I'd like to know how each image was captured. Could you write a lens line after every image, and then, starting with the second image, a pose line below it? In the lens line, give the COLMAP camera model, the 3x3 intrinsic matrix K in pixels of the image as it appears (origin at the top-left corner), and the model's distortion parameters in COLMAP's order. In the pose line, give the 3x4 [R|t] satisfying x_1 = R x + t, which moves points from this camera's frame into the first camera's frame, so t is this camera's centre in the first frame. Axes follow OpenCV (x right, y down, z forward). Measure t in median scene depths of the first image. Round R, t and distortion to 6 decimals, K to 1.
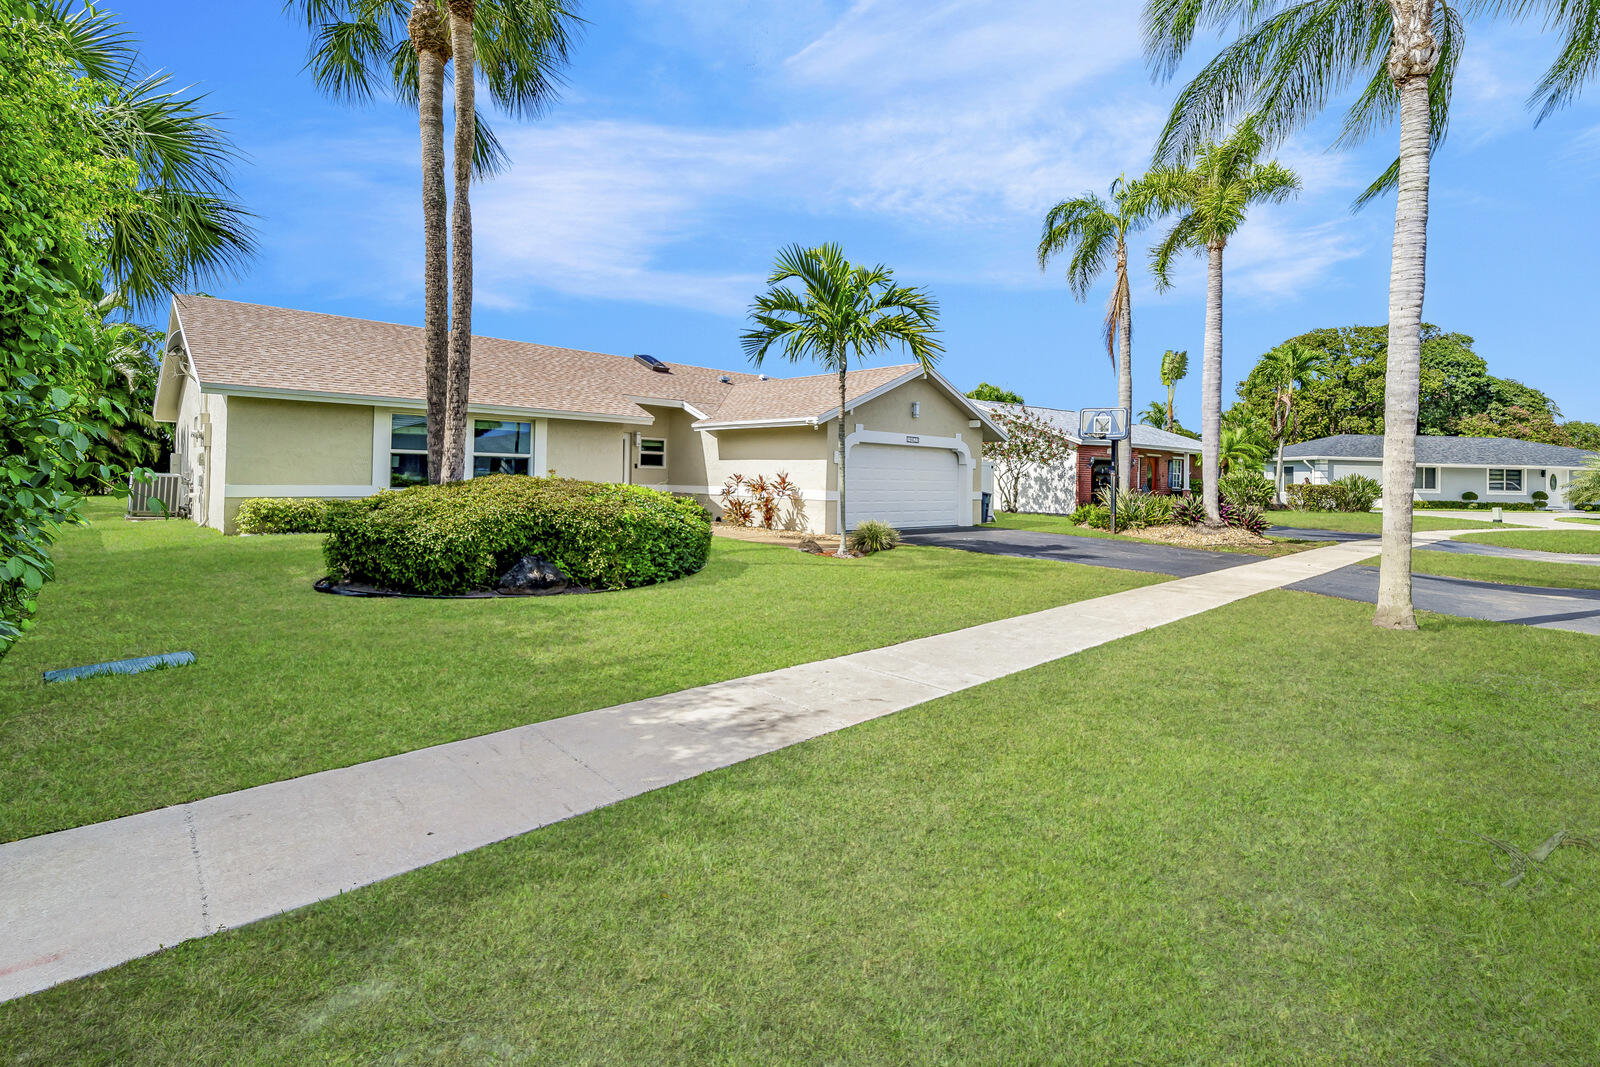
lens RADIAL K [[729.4, 0, 800.9], [0, 729.4, 529.1], [0, 0, 1]] dist [0.000797, 0.000077]
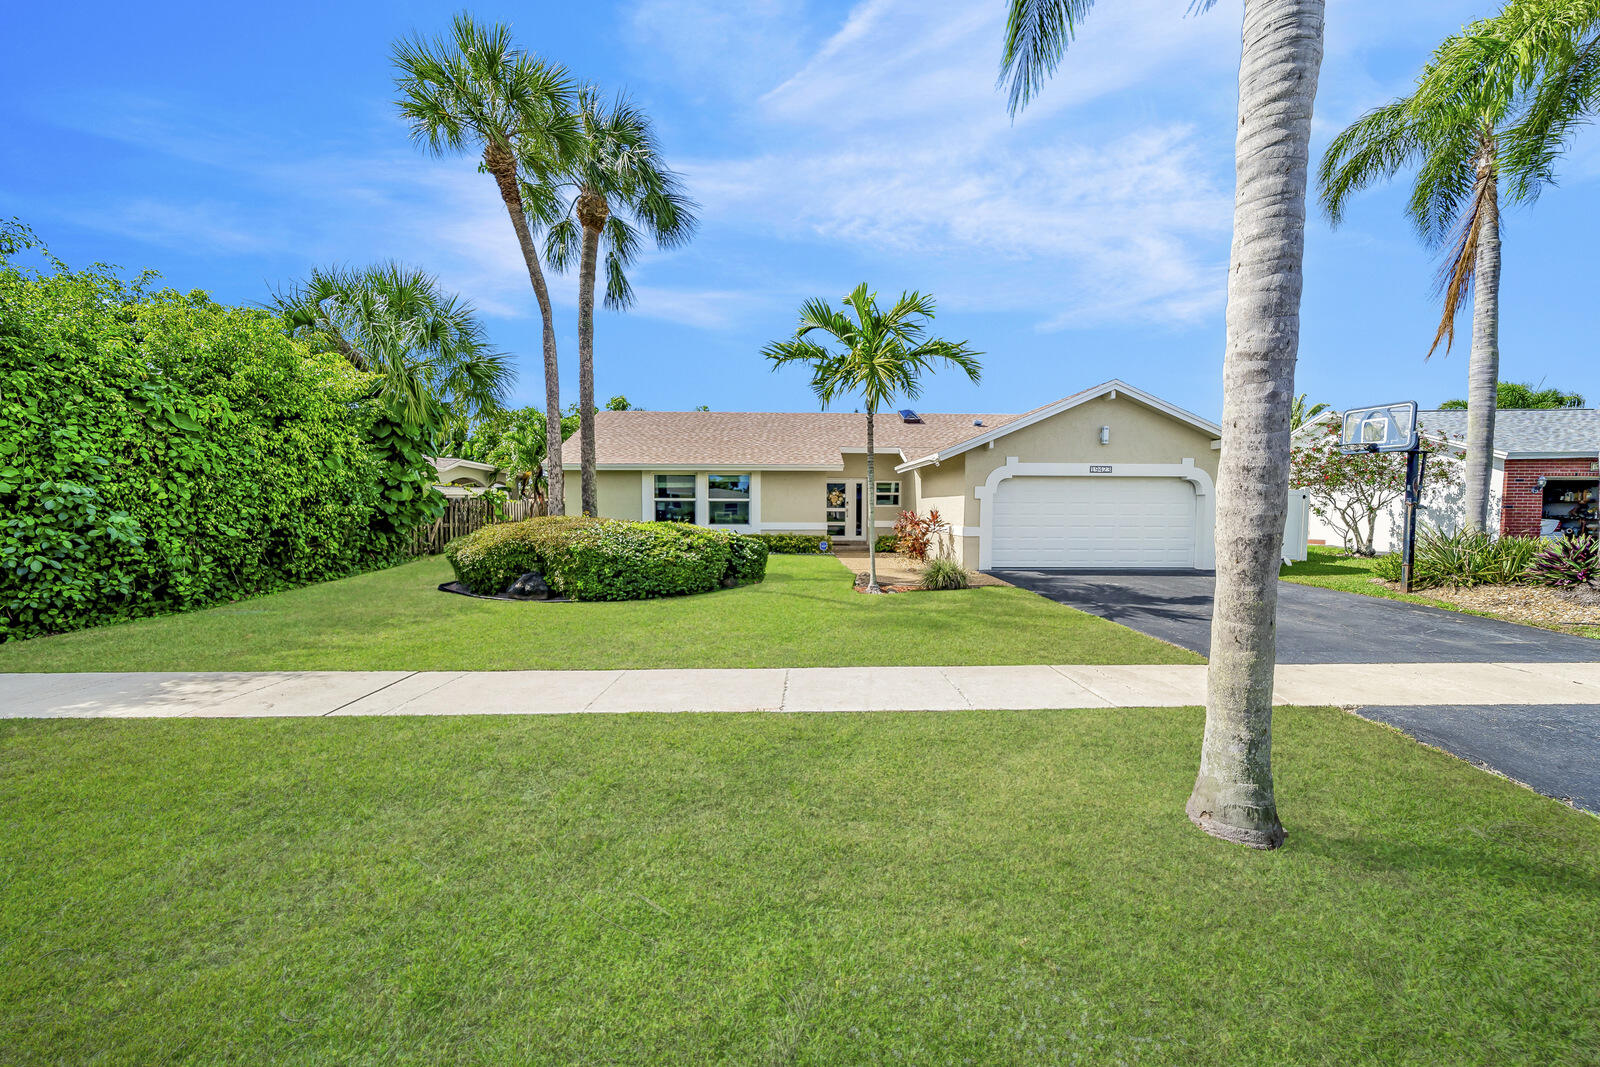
lens RADIAL K [[596.7, 0, 797.8], [0, 596.7, 549.5], [0, 0, 1]] dist [0.000528, -0.000045]
pose [[0.749962, 0.027722, -0.660899, 0.388064], [-0.036231, 0.999343, 0.000805, -0.013474], [0.660487, 0.023341, 0.750474, 0.233627]]
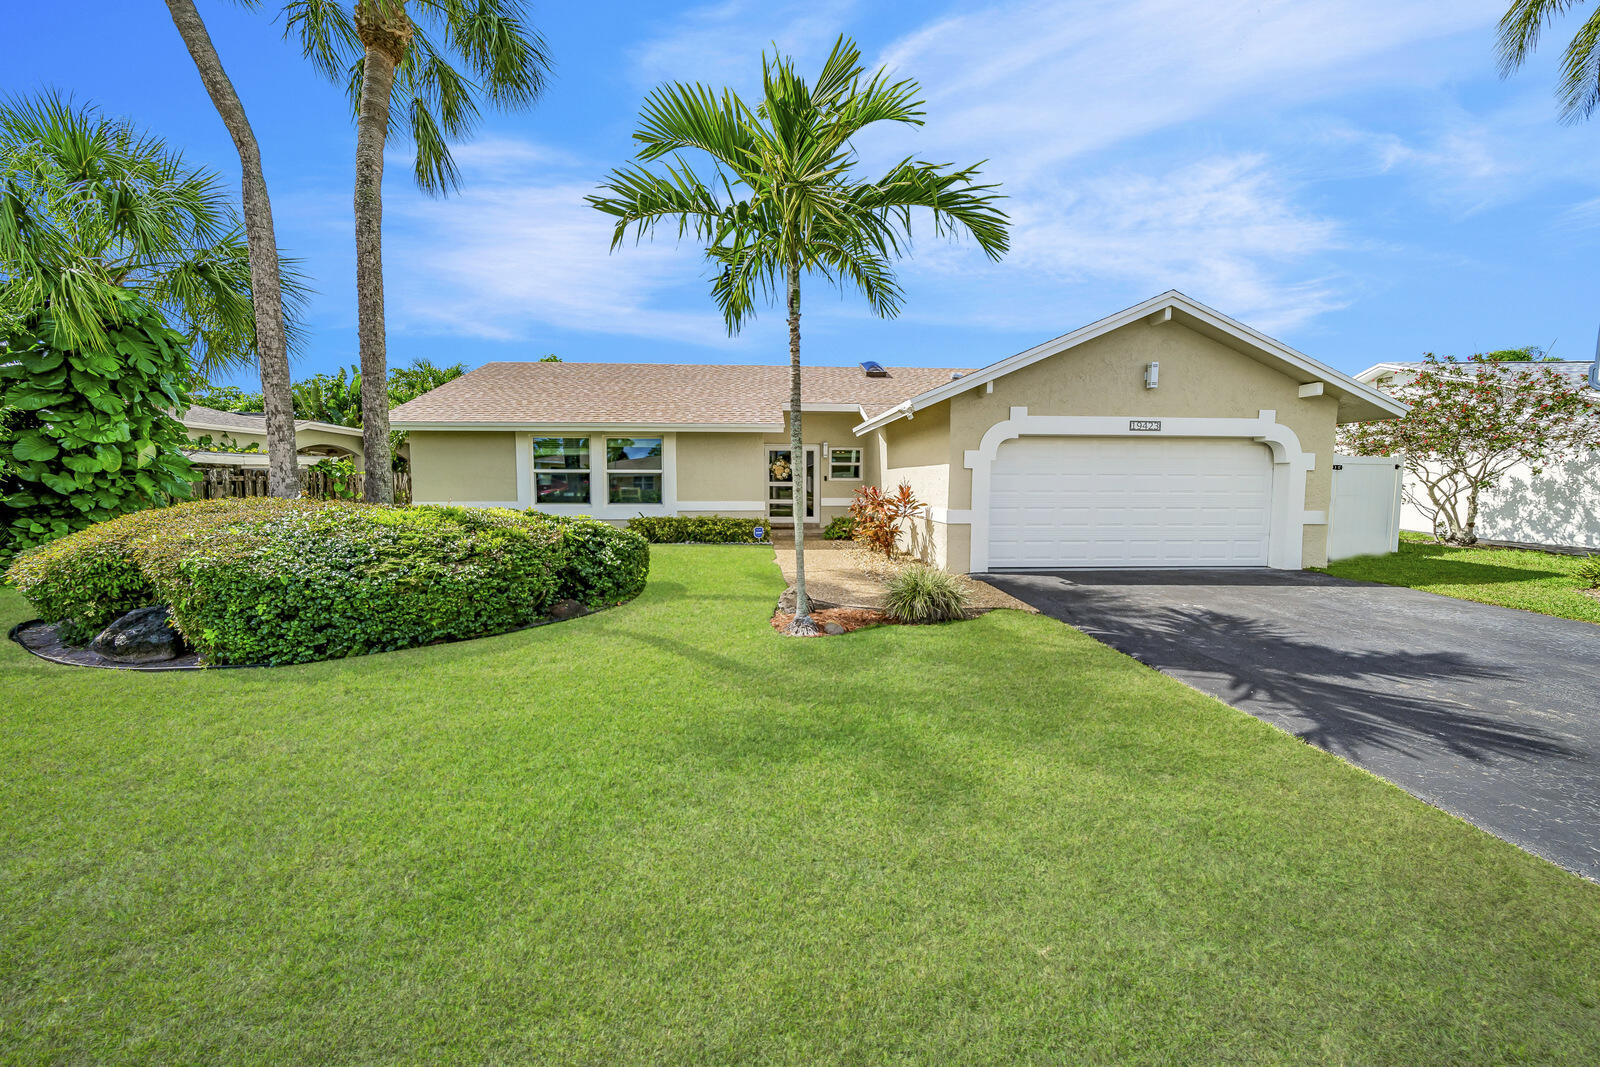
lens RADIAL K [[567.7, 0, 788.1], [0, 567.7, 528.8], [0, 0, 1]] dist [-0.001064, -0.000055]
pose [[0.768476, 0.034104, -0.638969, 0.248985], [-0.032978, 0.999362, 0.013678, -0.035473], [0.639028, 0.010561, 0.769111, 0.480589]]
